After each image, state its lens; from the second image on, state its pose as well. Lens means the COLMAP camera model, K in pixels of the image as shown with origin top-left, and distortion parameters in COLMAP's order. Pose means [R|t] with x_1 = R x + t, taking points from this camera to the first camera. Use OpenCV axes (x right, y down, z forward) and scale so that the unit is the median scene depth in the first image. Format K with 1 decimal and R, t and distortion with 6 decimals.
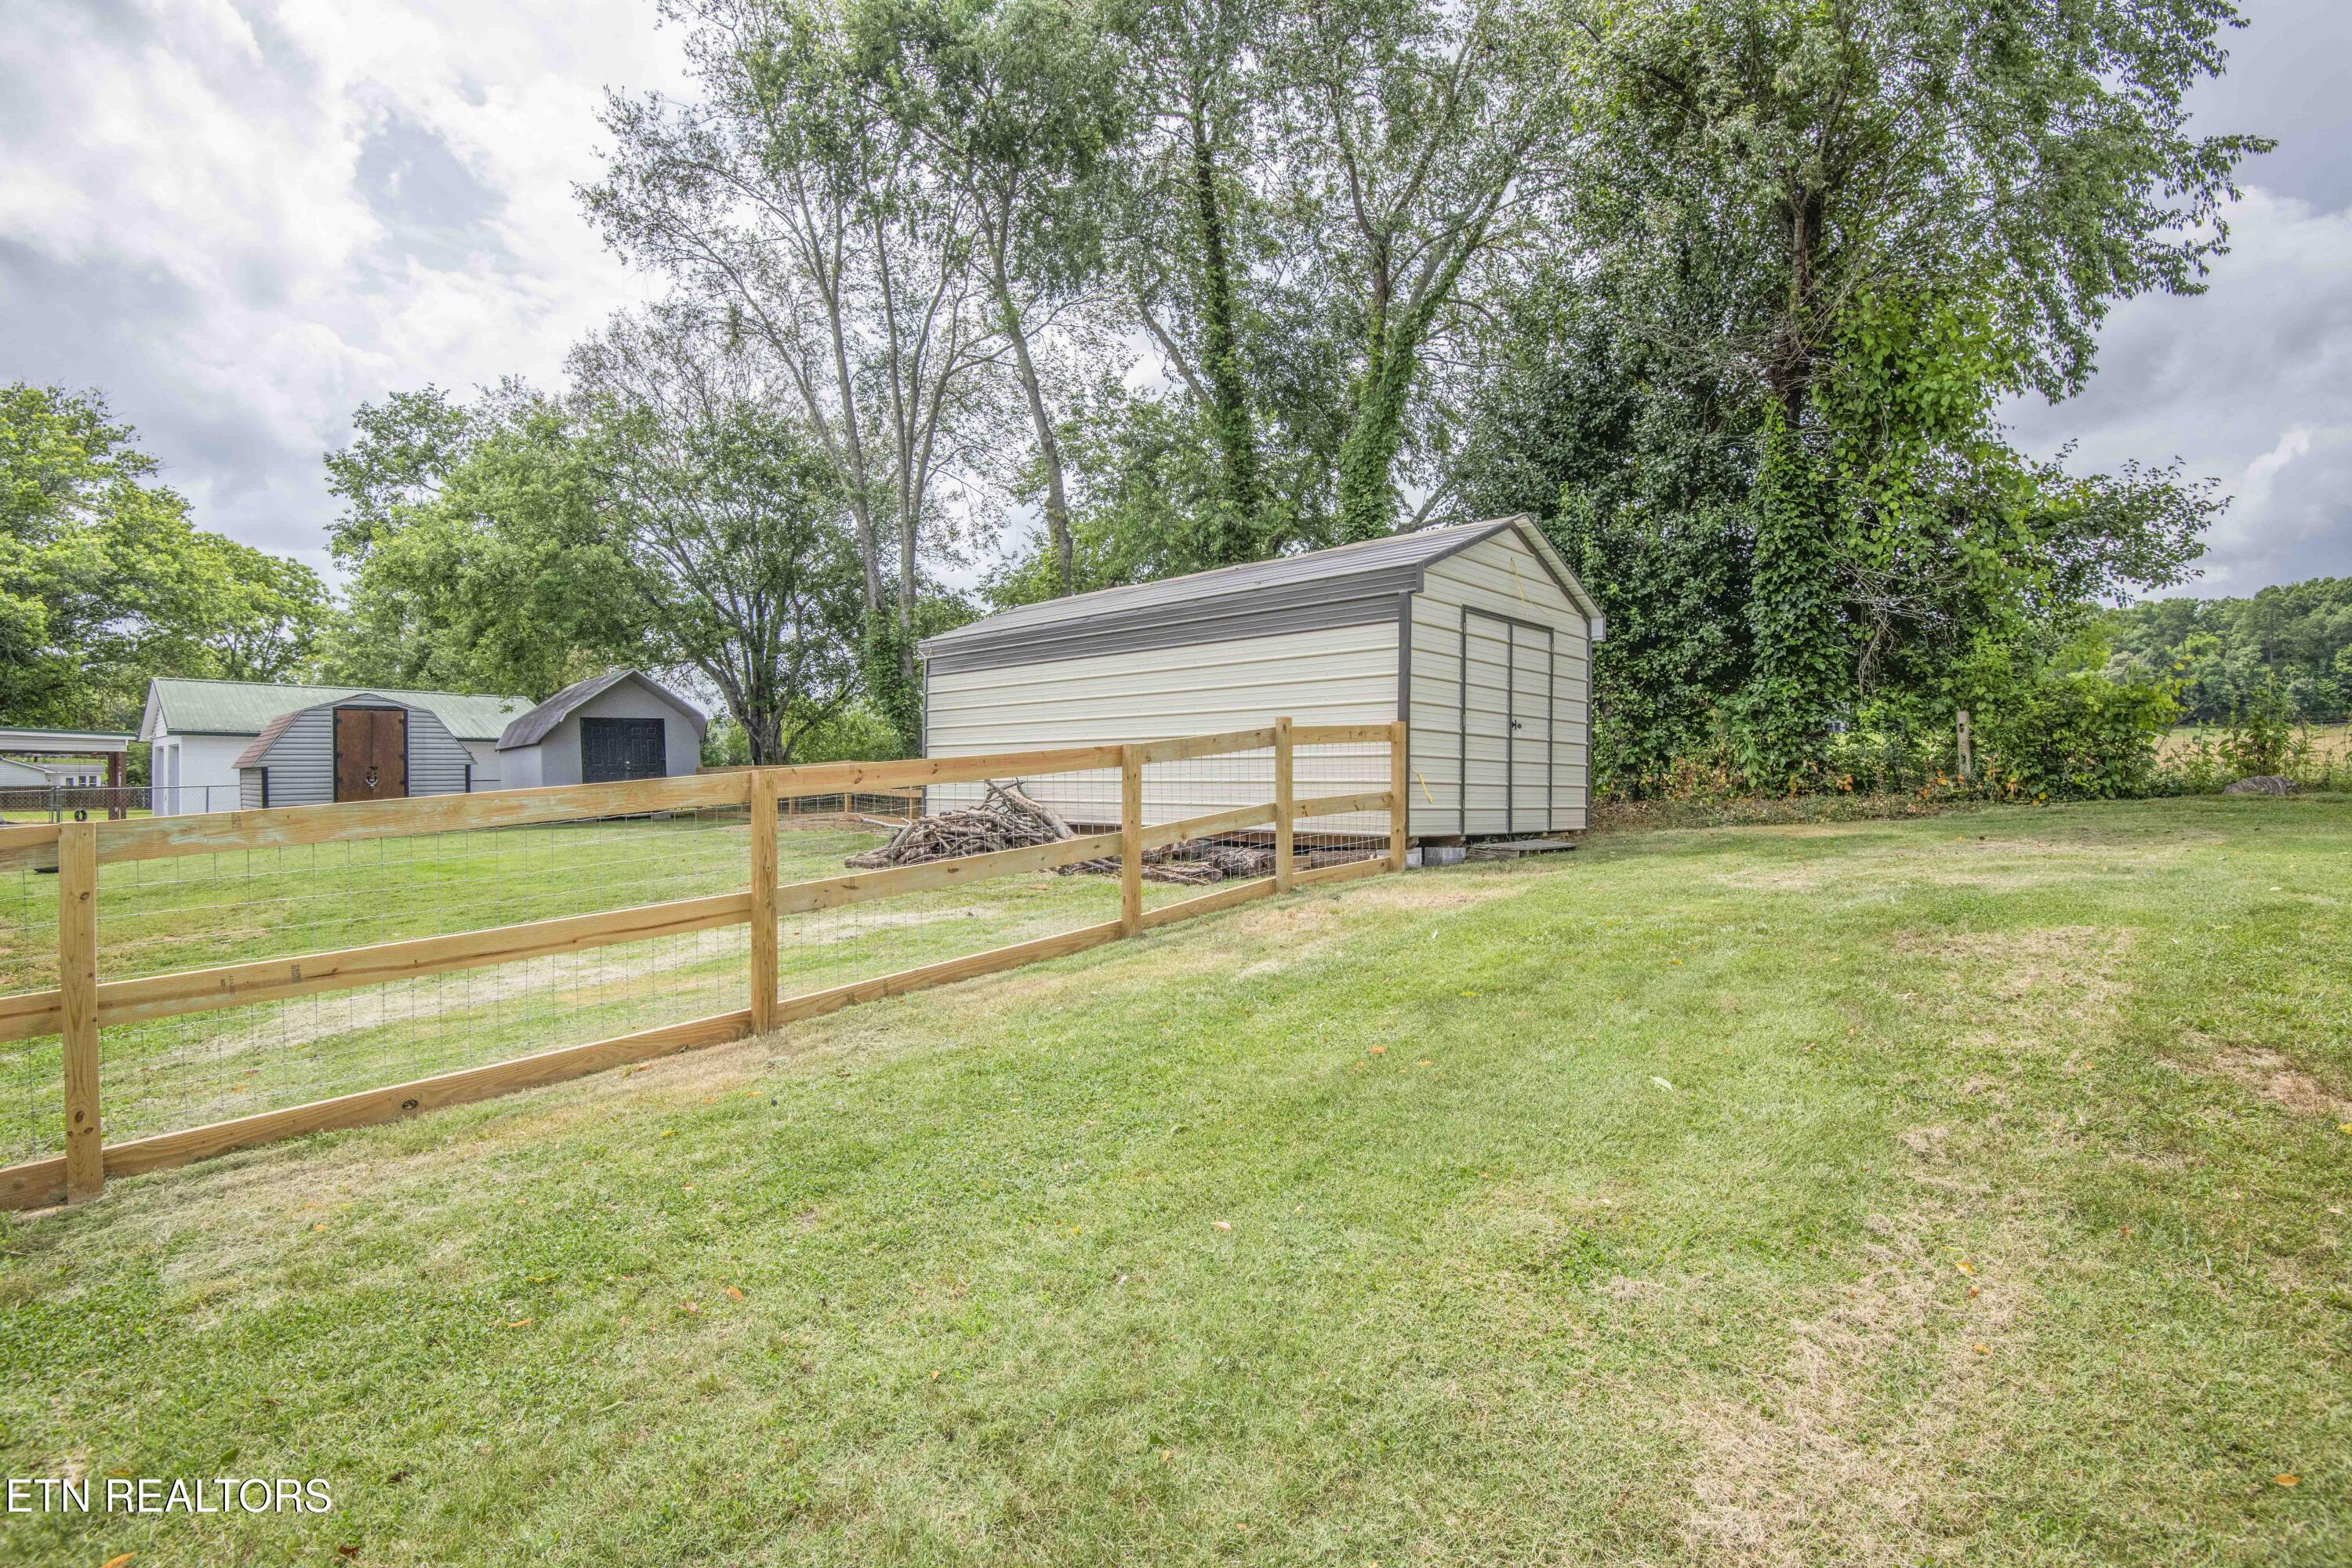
lens RADIAL K [[1093.9, 0, 1170.9], [0, 1093.9, 787.9], [0, 0, 1]] dist [-0.009414, -0.000734]
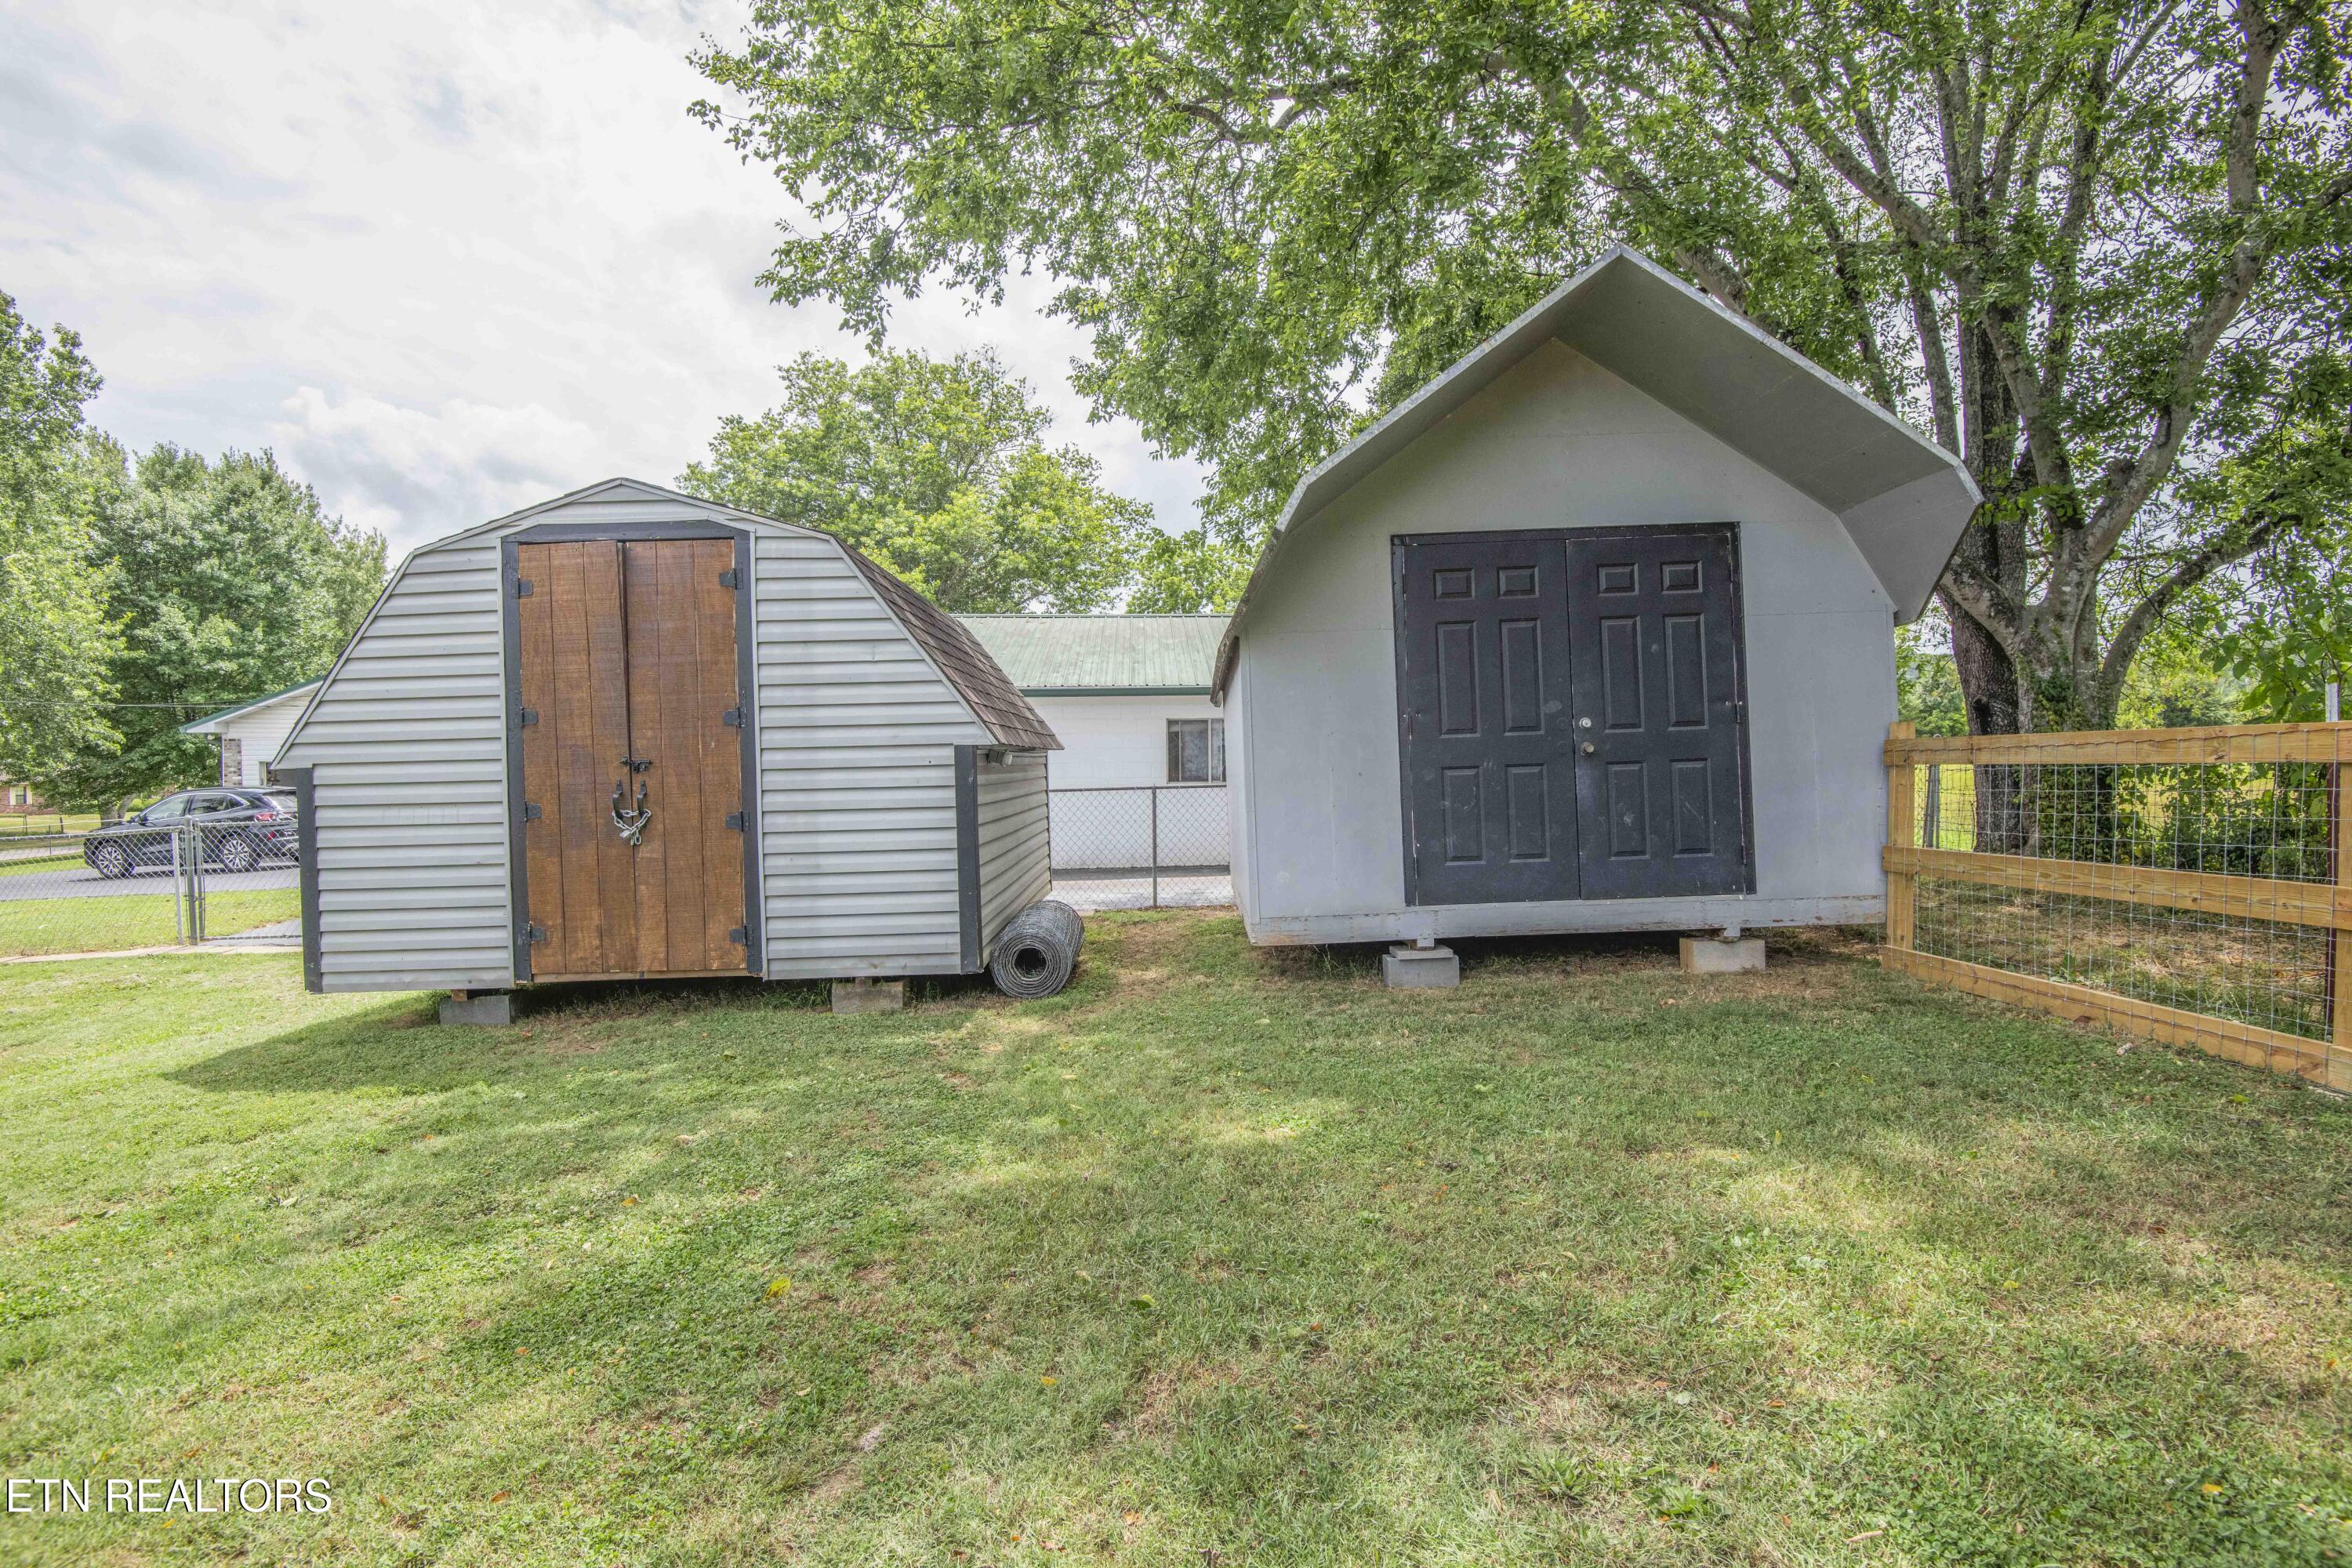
lens RADIAL K [[1093.9, 0, 1172.5], [0, 1093.9, 770.6], [0, 0, 1]] dist [-0.009414, -0.000734]
pose [[0.703040, -0.013075, -0.711030, -0.273999], [0.024907, 0.999670, 0.006244, -0.009366], [0.710714, -0.022100, 0.703134, 0.533098]]
